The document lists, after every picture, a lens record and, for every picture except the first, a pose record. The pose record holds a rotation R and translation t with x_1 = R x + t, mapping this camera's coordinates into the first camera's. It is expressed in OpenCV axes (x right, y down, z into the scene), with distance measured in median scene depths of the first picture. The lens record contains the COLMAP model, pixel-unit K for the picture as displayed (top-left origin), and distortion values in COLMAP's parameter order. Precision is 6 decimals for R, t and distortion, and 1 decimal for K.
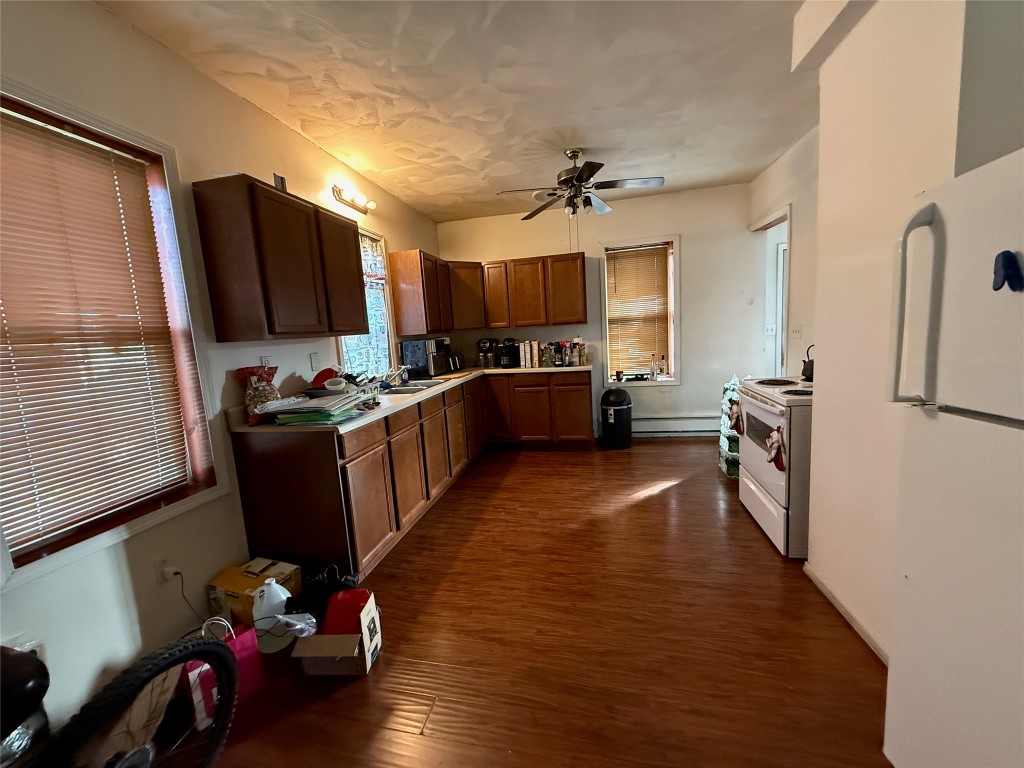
lens RADIAL K [[406.0, 0, 512.0], [0, 406.0, 384.0], [0, 0, 1]] dist [0.000156, 0.000095]
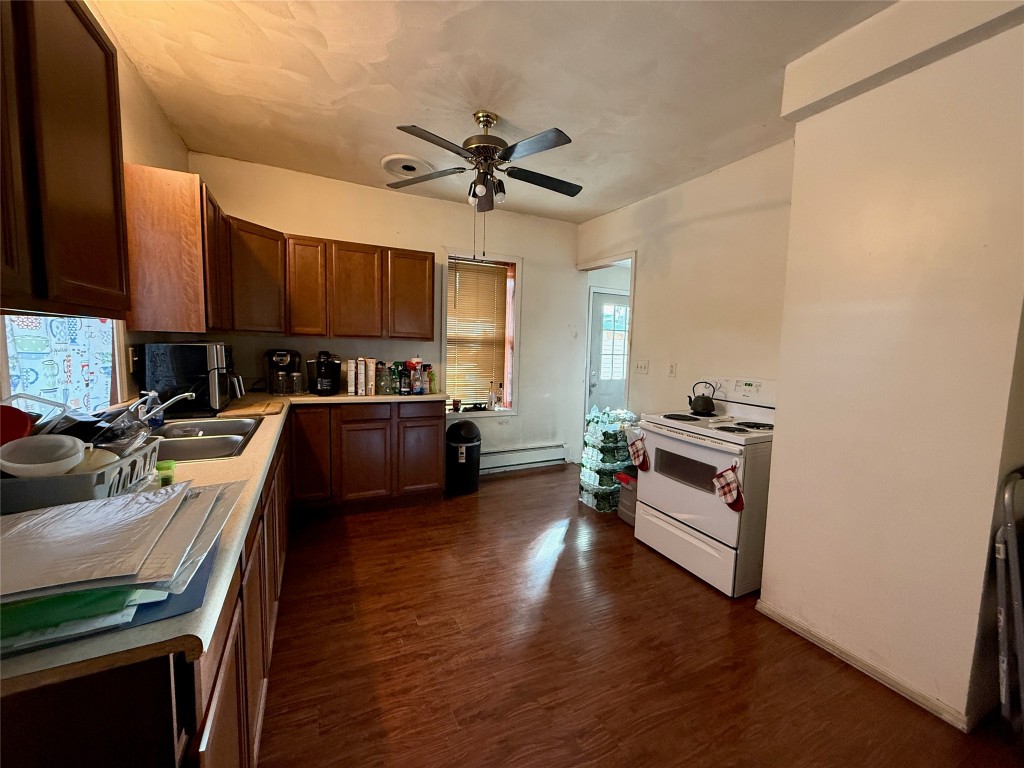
lens RADIAL K [[406.0, 0, 512.0], [0, 406.0, 384.0], [0, 0, 1]] dist [0.000156, 0.000095]
pose [[0.786040, 0.029313, 0.617481, -0.194886], [0.003343, 0.998659, -0.051664, -0.022809], [-0.618167, 0.042675, 0.784888, 0.285131]]
